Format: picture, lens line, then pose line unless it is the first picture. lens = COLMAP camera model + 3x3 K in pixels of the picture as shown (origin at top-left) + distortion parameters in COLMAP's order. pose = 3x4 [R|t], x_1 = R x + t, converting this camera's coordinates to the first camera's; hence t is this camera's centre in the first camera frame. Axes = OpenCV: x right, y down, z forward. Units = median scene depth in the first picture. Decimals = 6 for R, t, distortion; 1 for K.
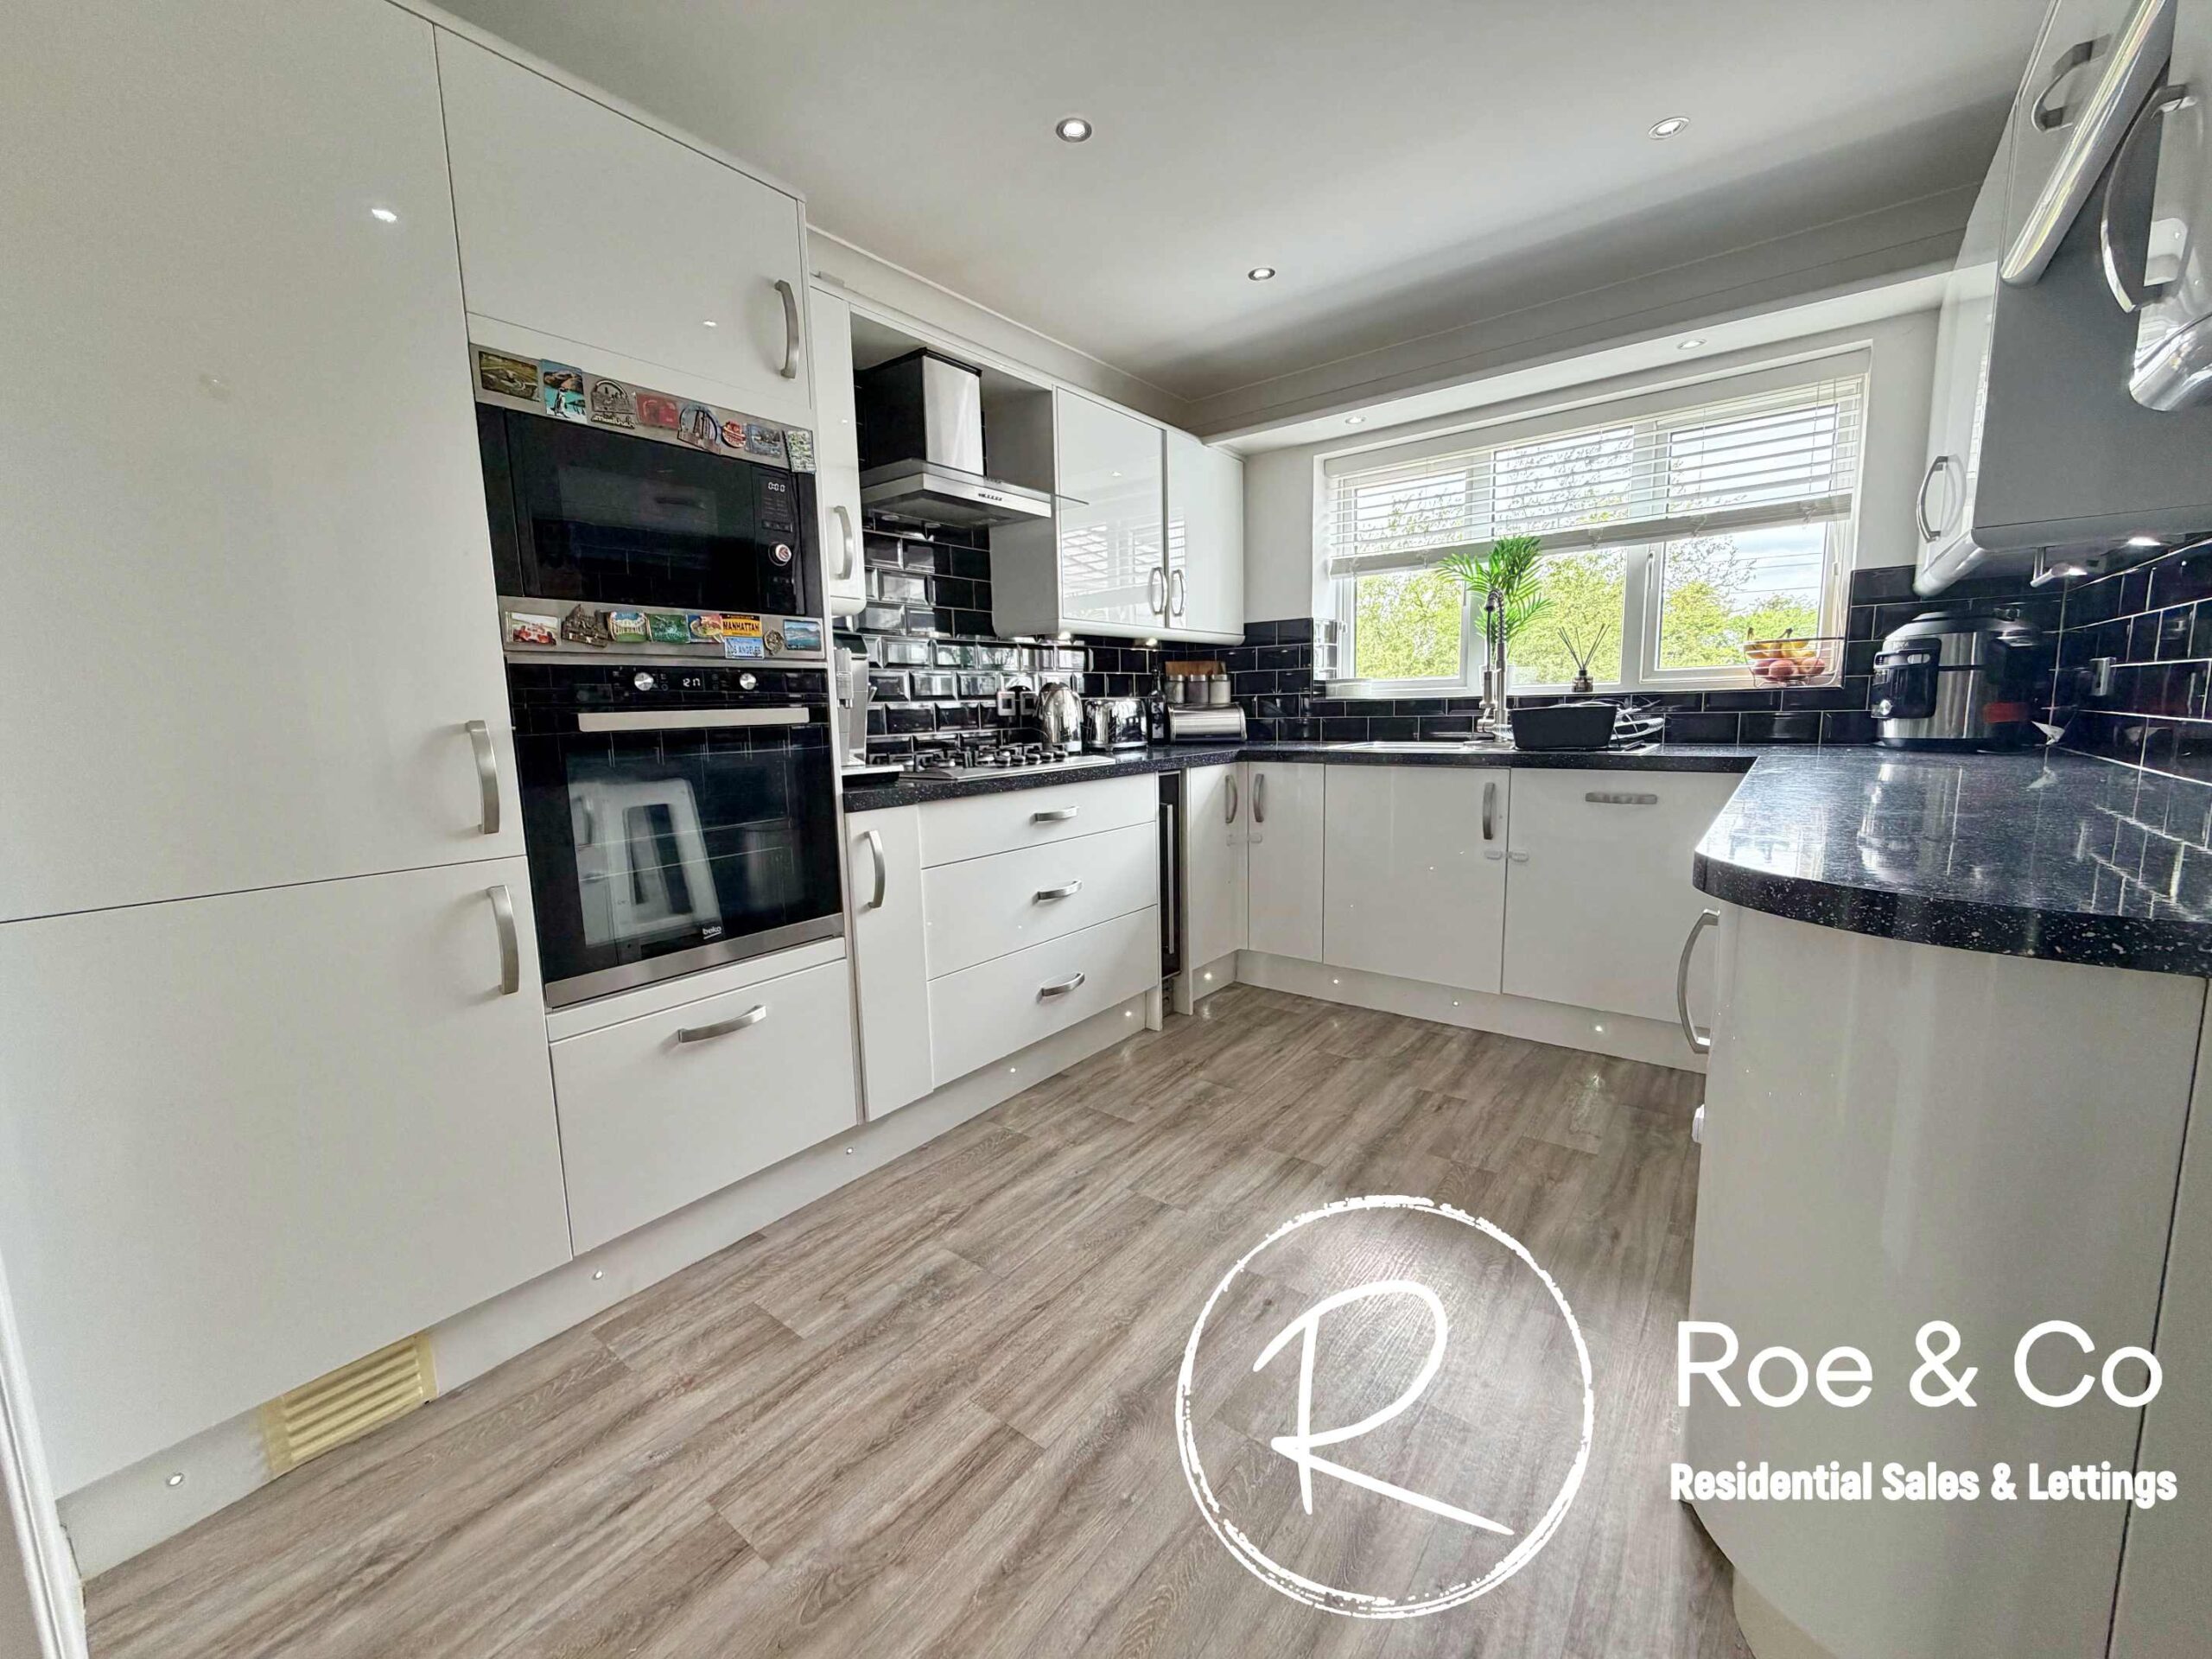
lens RADIAL K [[876.5, 0, 1095.4], [0, 876.5, 827.0], [0, 0, 1]] dist [0.000120, -0.000553]
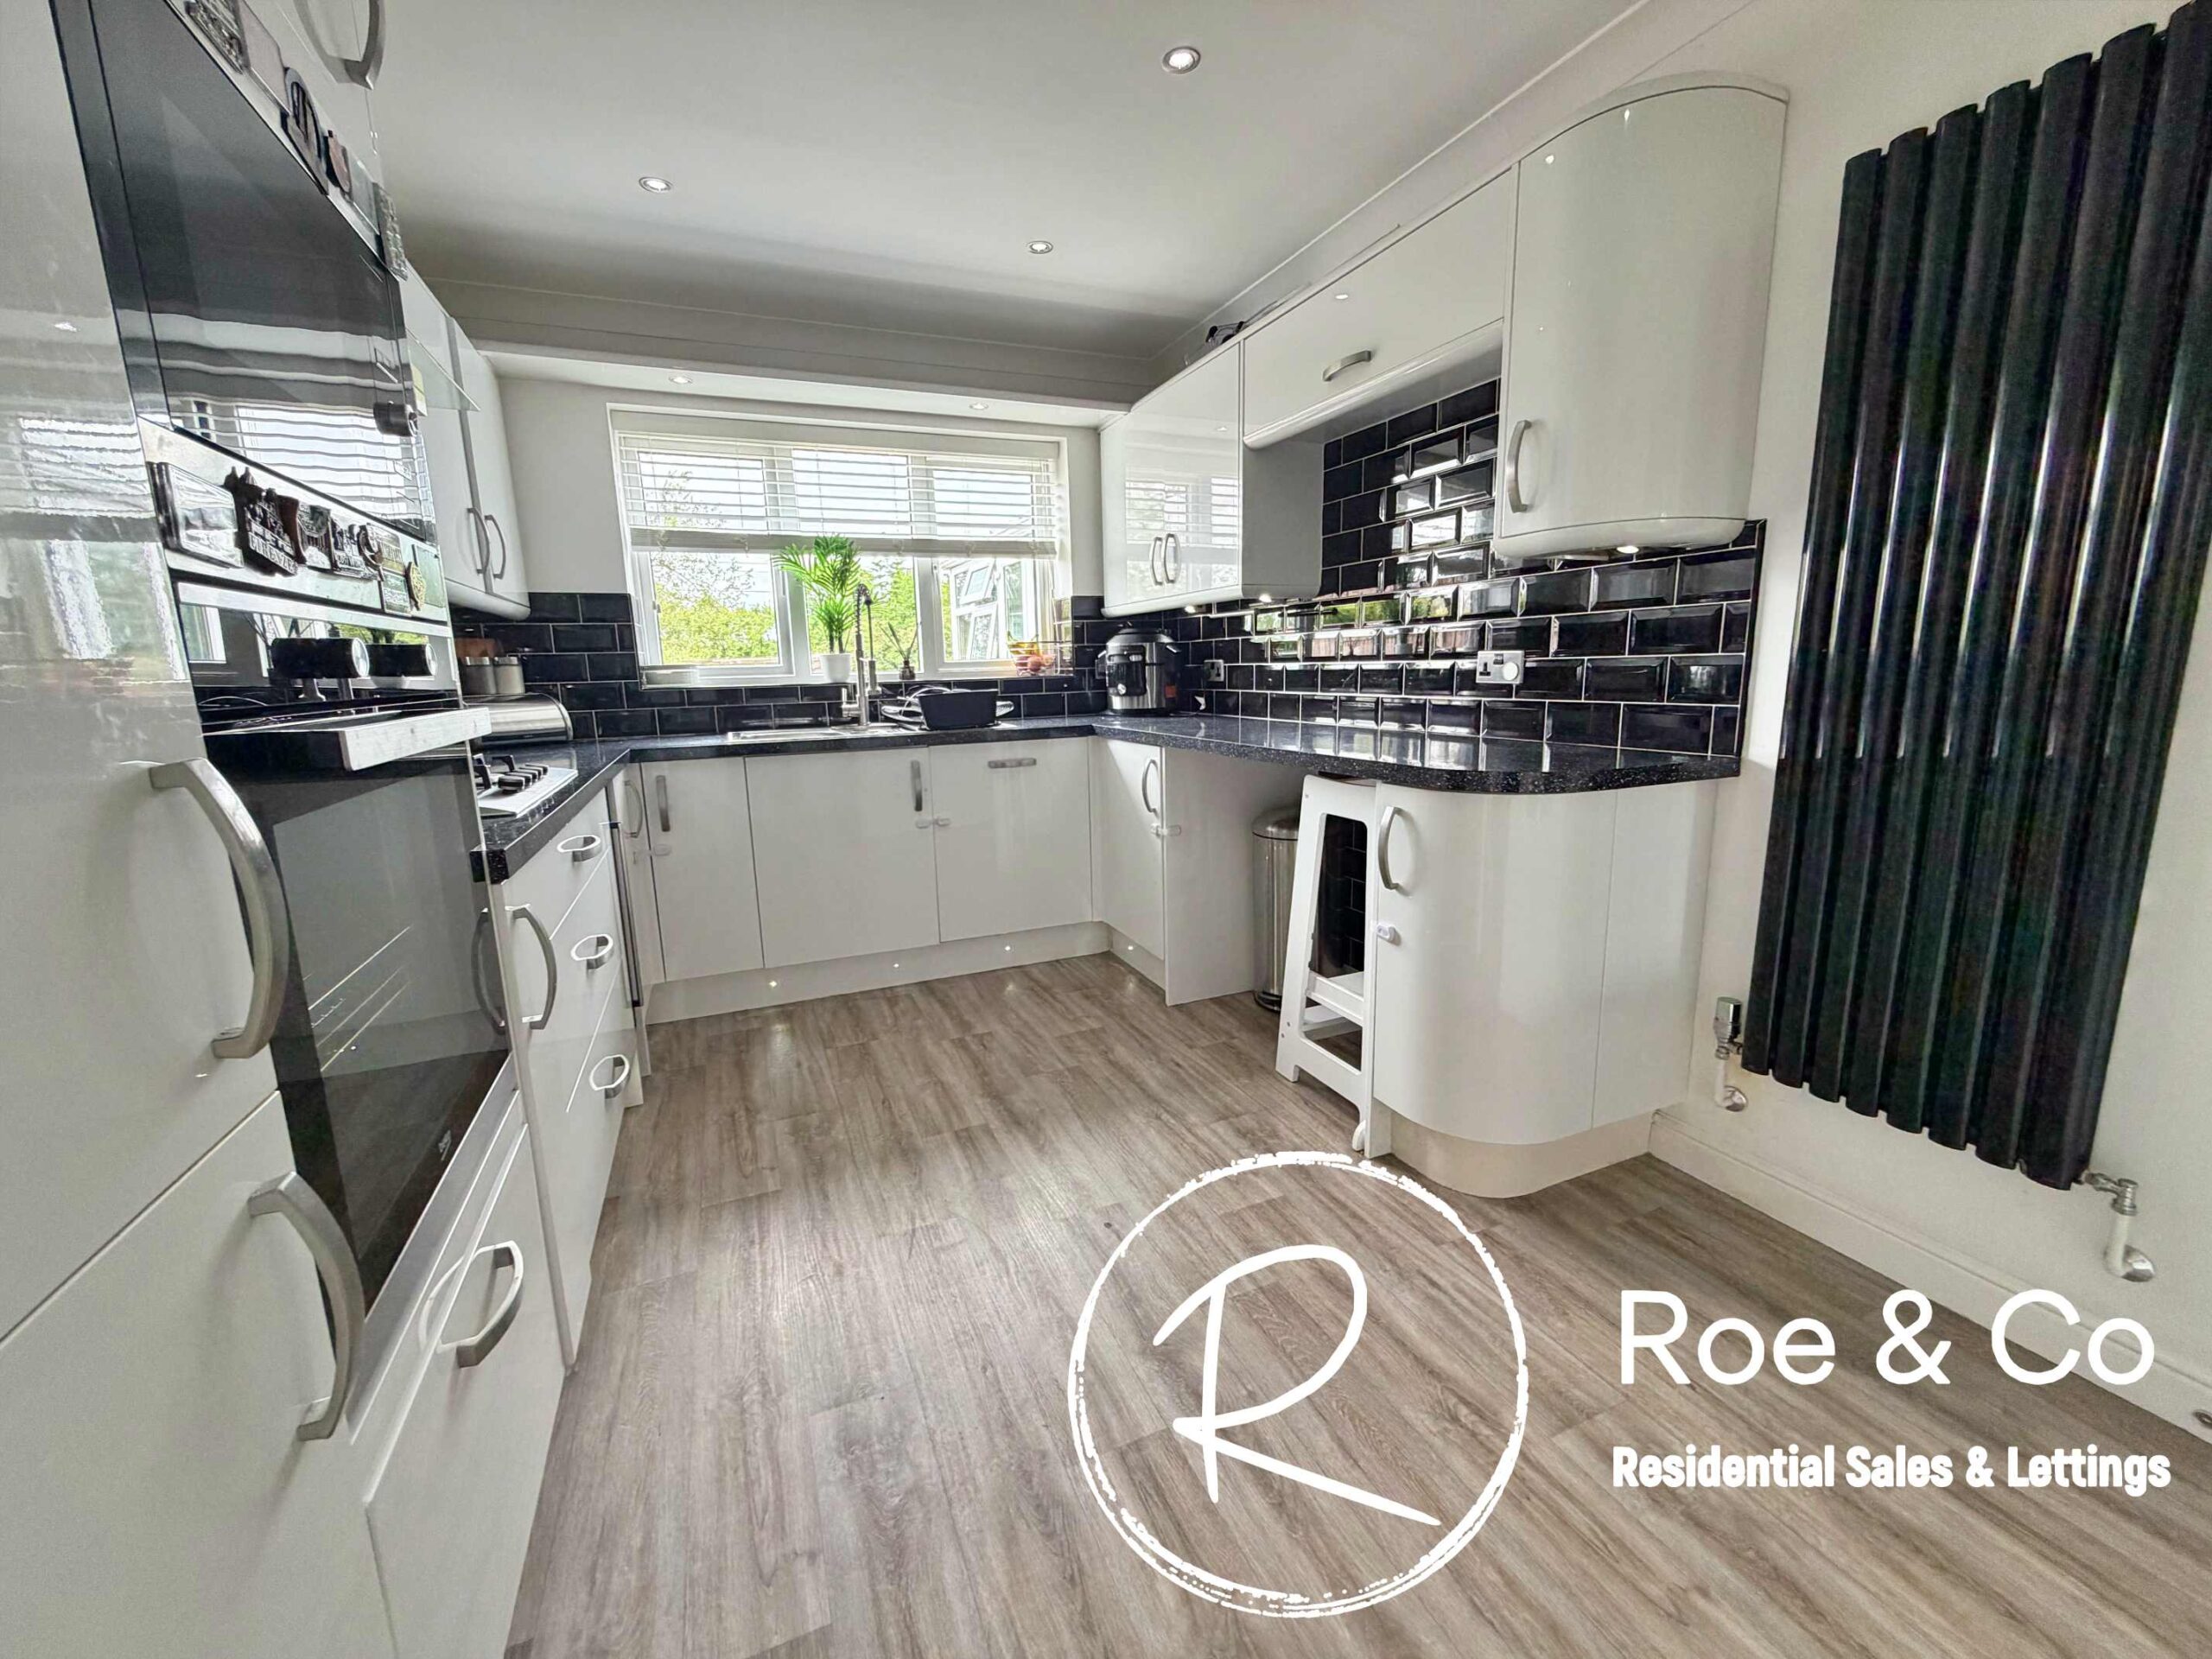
lens RADIAL K [[876.5, 0, 1095.4], [0, 876.5, 827.0], [0, 0, 1]] dist [0.000120, -0.000553]
pose [[0.487323, -0.145409, 0.861030, -0.398400], [0.133664, 0.986839, 0.091004, -0.036431], [-0.862931, 0.070741, 0.500346, 0.237965]]
